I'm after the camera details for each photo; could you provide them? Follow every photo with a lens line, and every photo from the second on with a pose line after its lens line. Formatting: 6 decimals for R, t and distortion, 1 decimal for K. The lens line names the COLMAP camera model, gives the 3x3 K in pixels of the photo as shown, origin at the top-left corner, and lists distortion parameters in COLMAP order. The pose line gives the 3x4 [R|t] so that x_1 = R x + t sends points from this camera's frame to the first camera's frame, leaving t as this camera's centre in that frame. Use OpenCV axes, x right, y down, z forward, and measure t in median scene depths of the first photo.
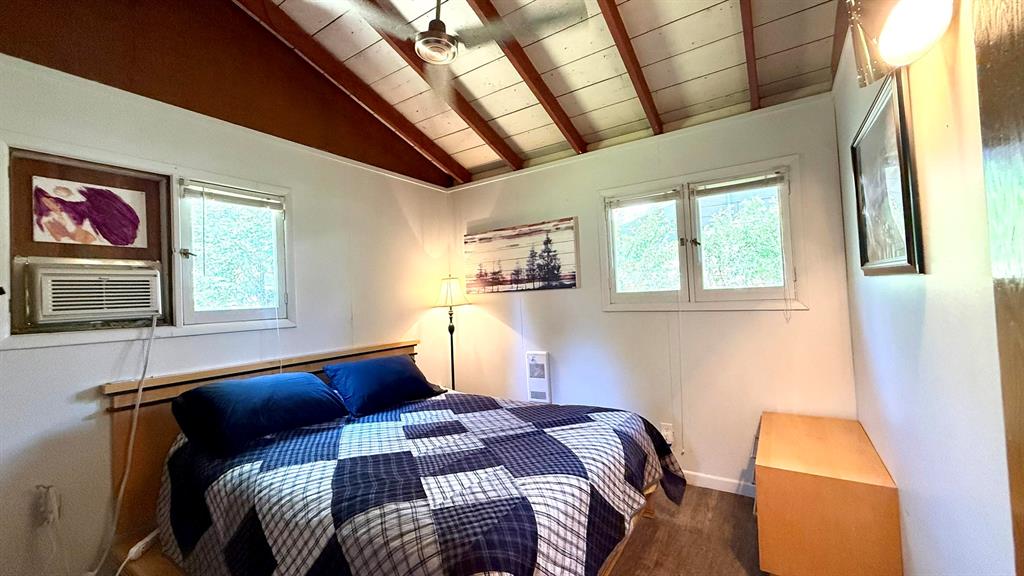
lens RADIAL K [[408.5, 0, 512.3], [0, 408.5, 286.3], [0, 0, 1]] dist [0.000350, -0.000120]
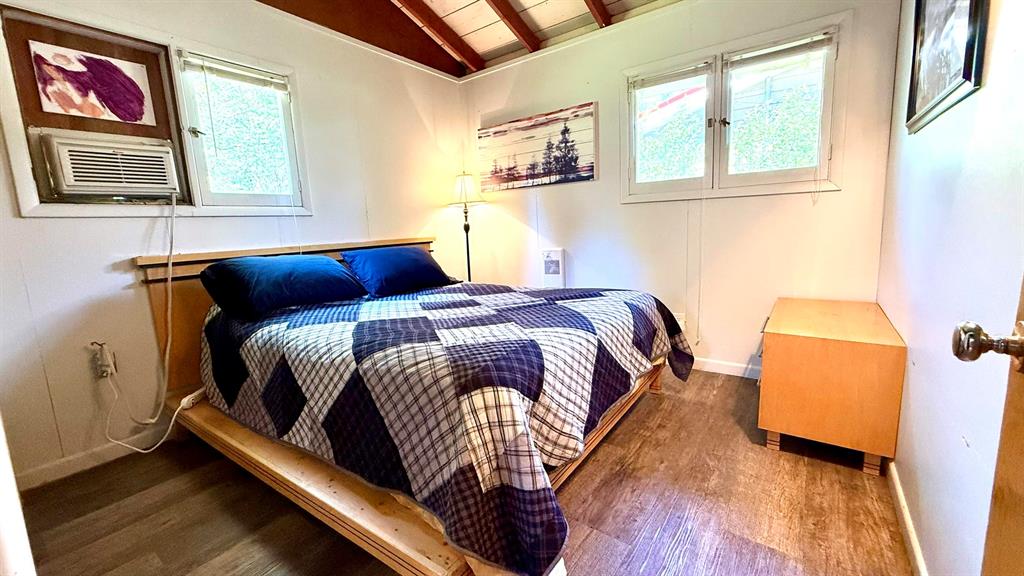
lens RADIAL K [[408.5, 0, 513.6], [0, 408.5, 293.9], [0, 0, 1]] dist [0.000350, -0.000120]
pose [[0.998970, 0.005856, -0.044996, 0.017373], [0.002265, 0.983966, 0.178340, 0.138387], [0.045319, -0.178258, 0.982940, -0.004598]]
